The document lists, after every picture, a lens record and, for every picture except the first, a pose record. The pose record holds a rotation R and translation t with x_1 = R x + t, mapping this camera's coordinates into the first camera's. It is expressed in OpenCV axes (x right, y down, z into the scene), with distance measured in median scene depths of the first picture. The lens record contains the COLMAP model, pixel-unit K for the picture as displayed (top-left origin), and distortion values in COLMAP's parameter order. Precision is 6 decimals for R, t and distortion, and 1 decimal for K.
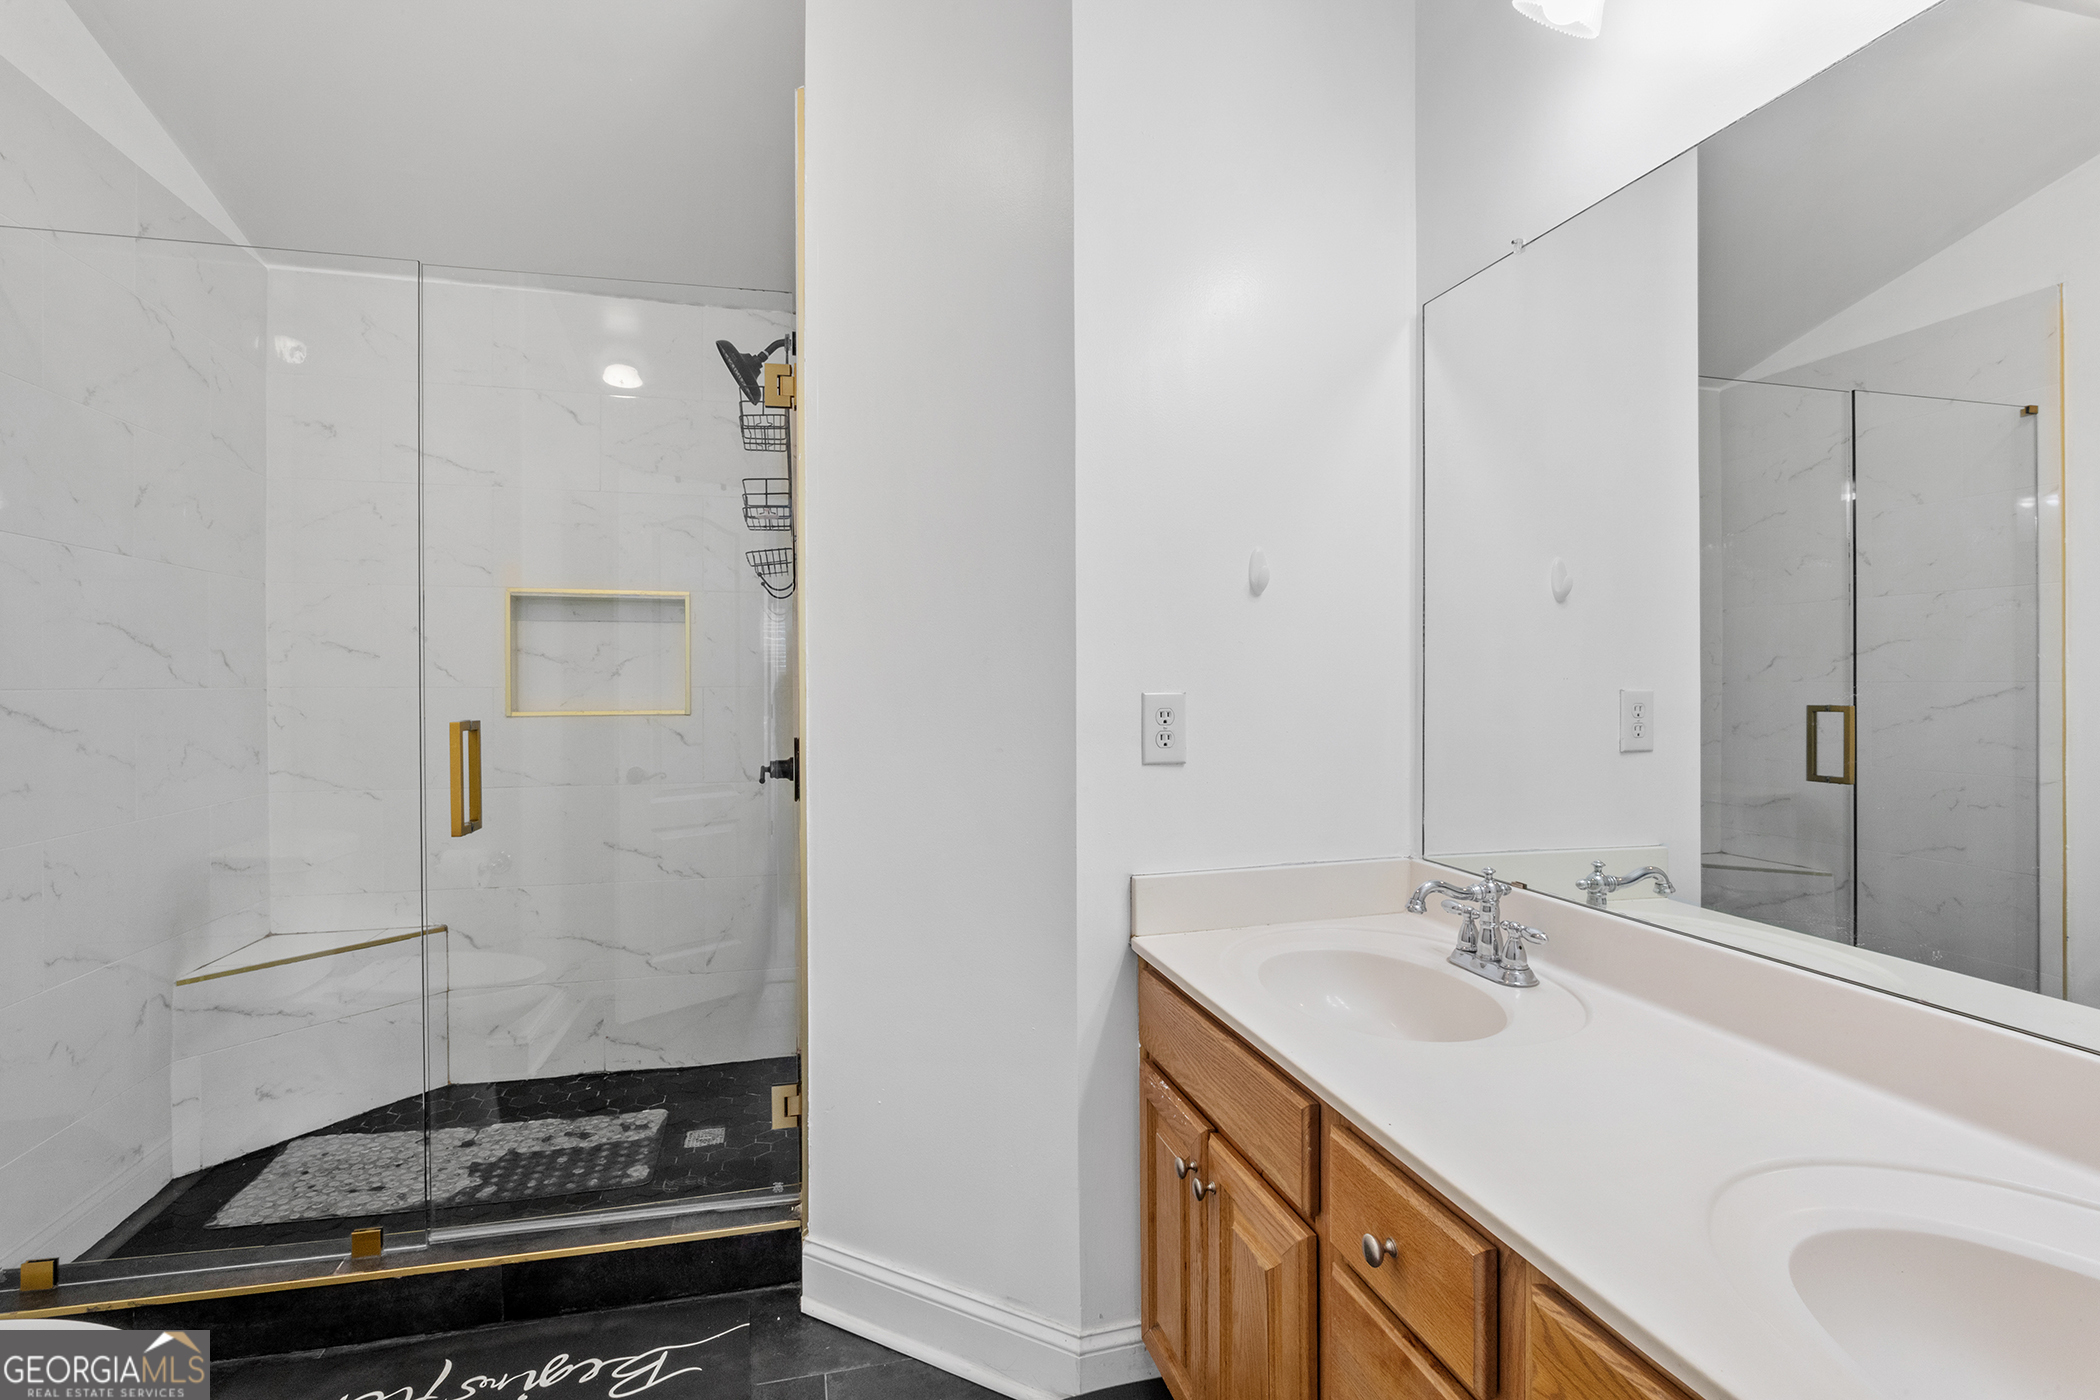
lens RADIAL K [[1002.4, 0, 1042.4], [0, 1002.4, 689.8], [0, 0, 1]] dist [-0.020356, 0.008951]
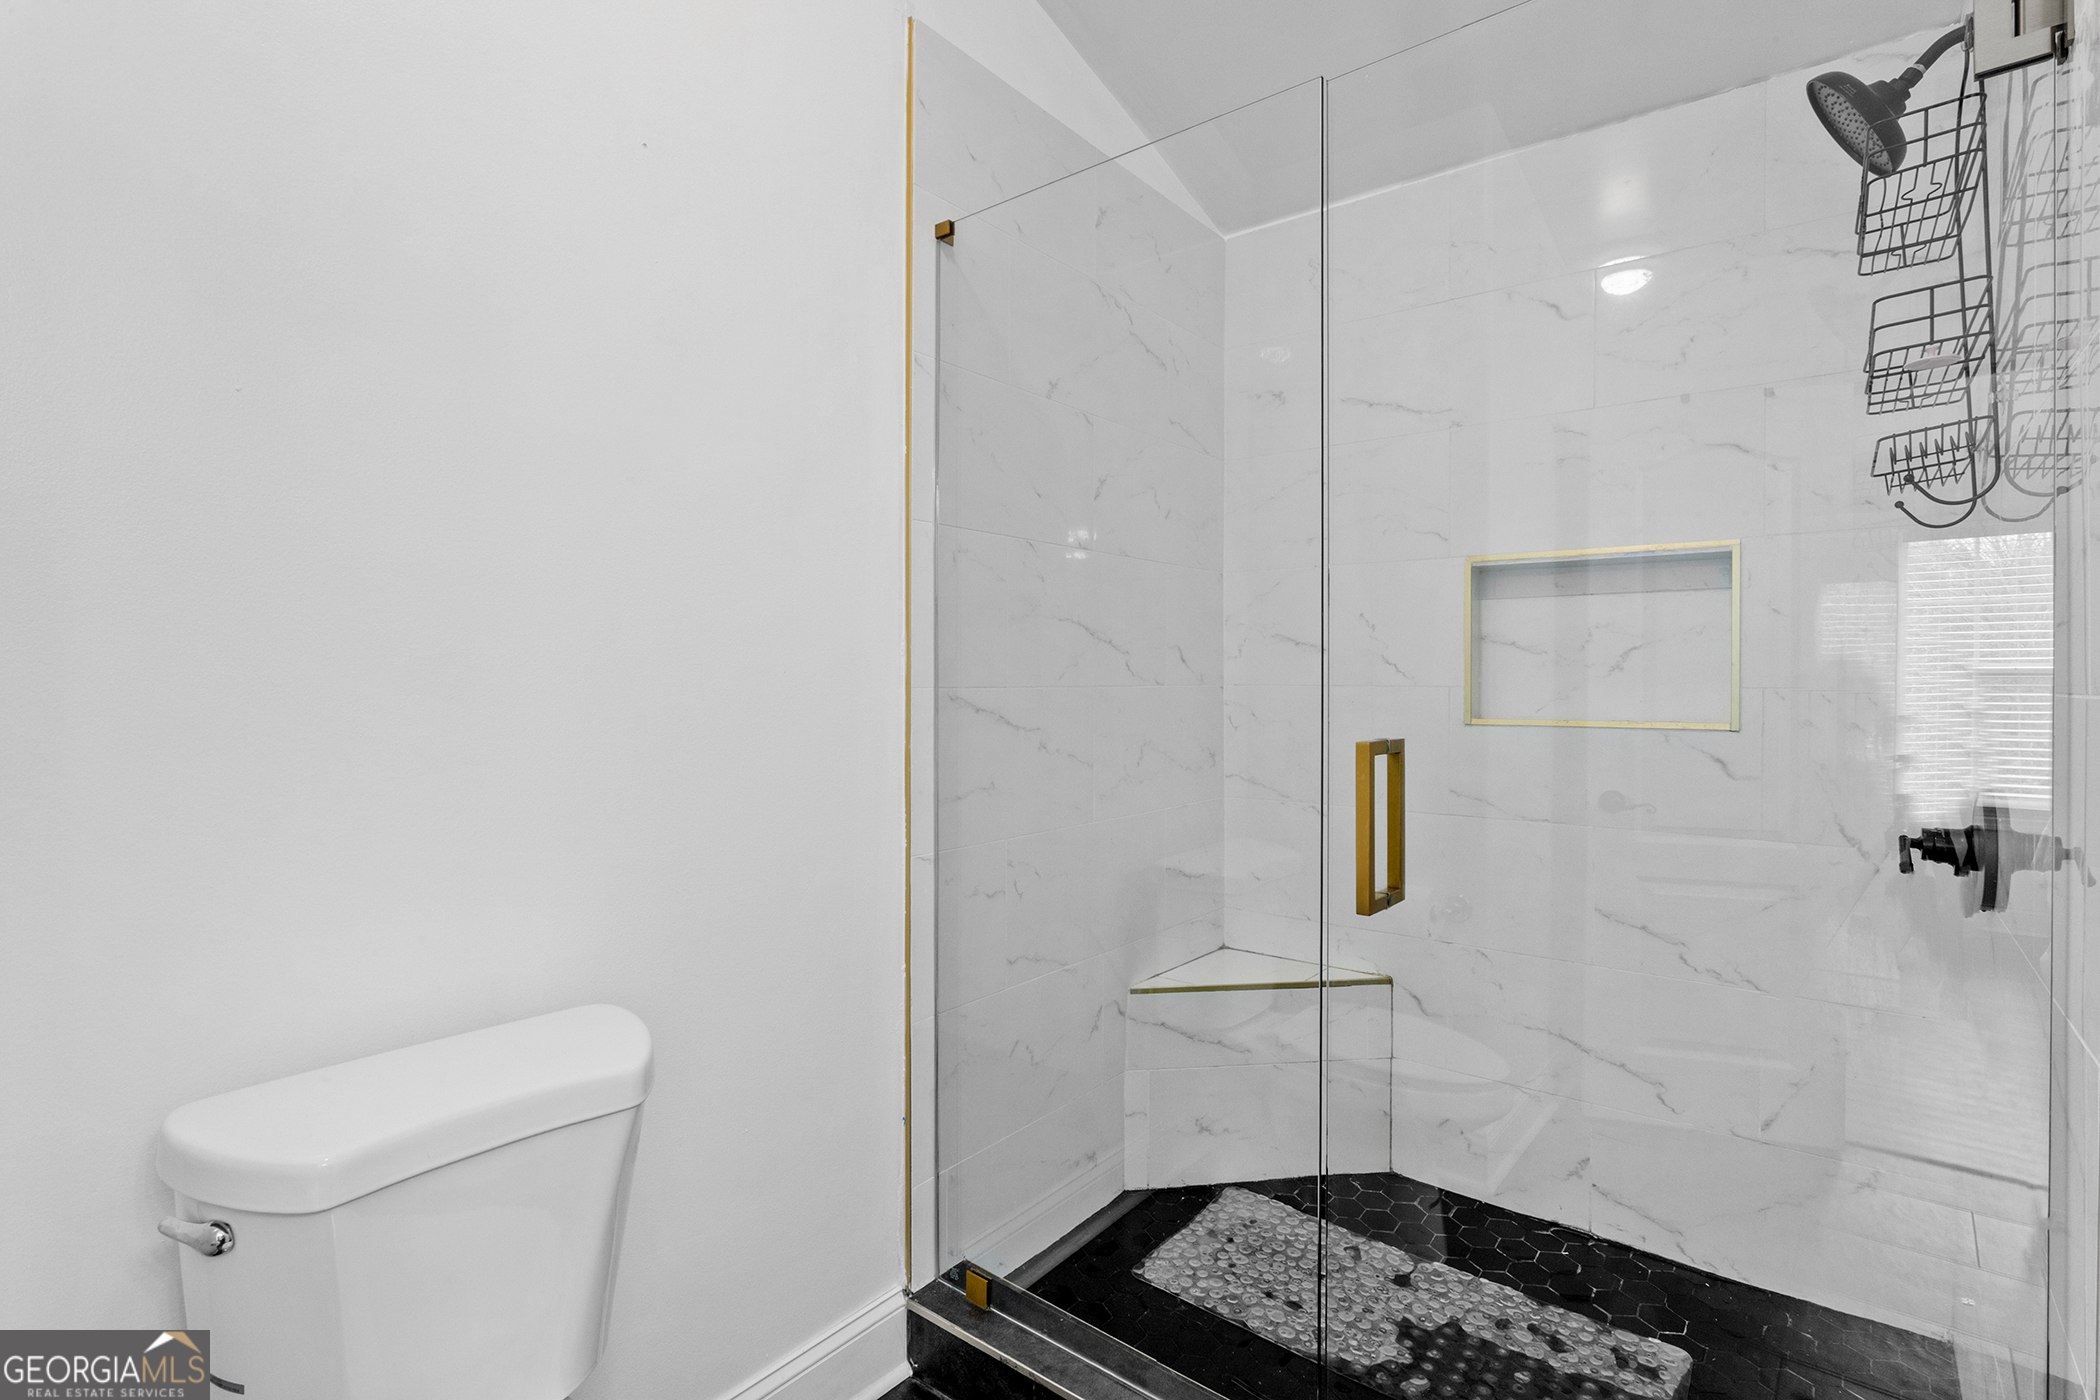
lens RADIAL K [[1002.4, 0, 1042.4], [0, 1002.4, 689.8], [0, 0, 1]] dist [-0.020356, 0.008951]
pose [[0.604179, 0.010400, -0.796781, -0.138304], [-0.005992, 0.999946, 0.008508, -0.005004], [0.796826, -0.000366, 0.604208, 0.314366]]
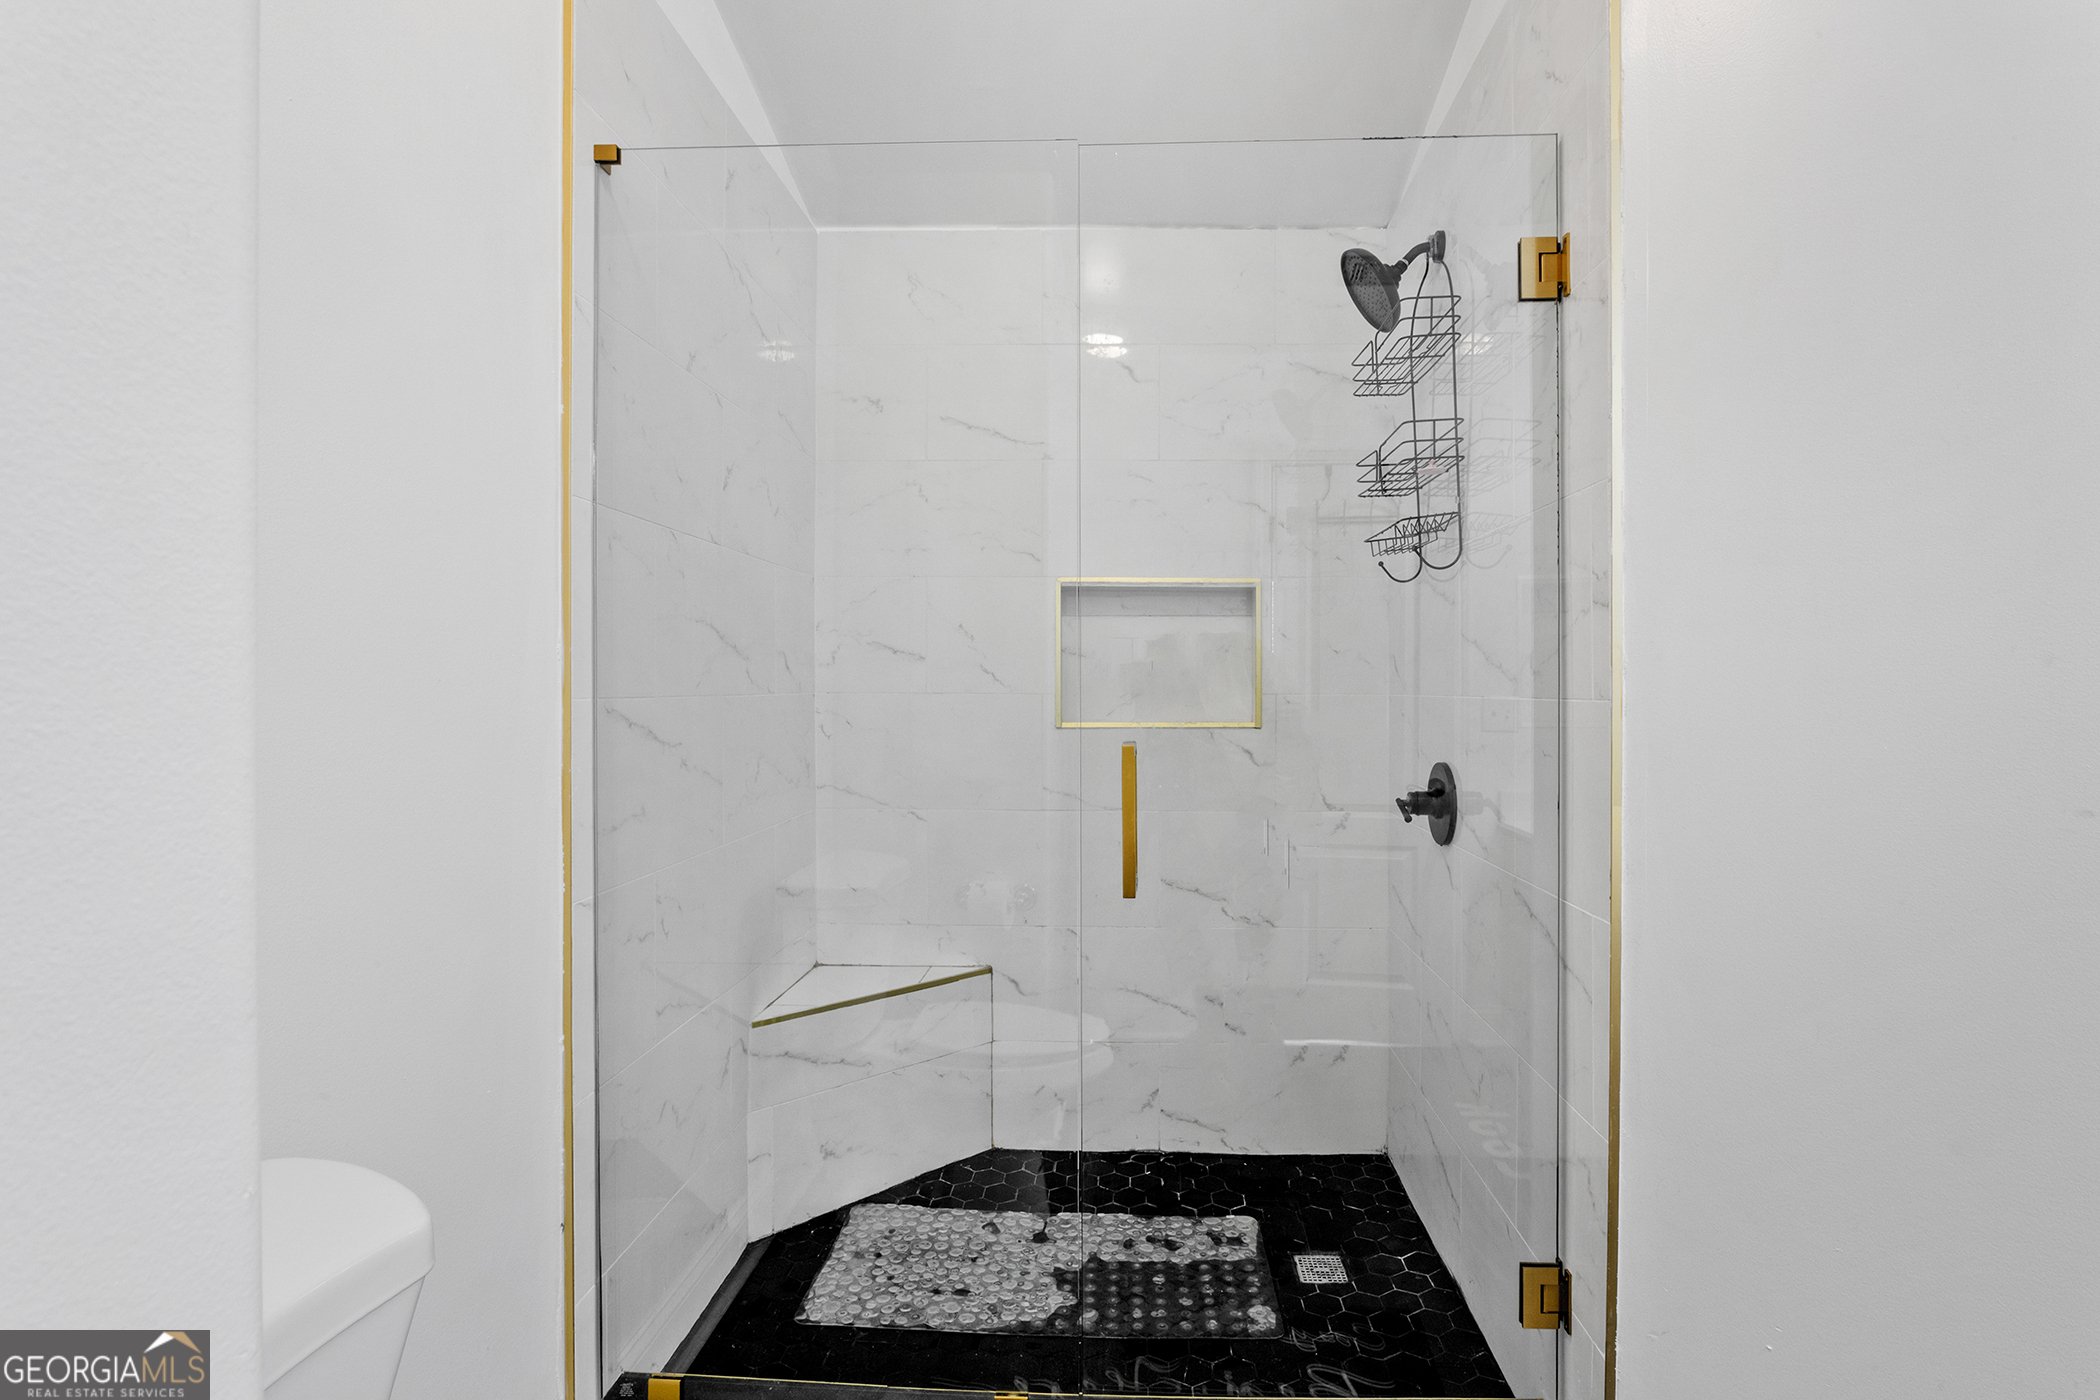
lens RADIAL K [[1027.9, 0, 1115.8], [0, 1027.9, 694.4], [0, 0, 1]] dist [-0.016785, 0.000918]
pose [[0.962612, 0.005593, -0.270825, -0.285267], [-0.004898, 0.999983, 0.003245, -0.005762], [0.270838, -0.001797, 0.962623, 0.186176]]
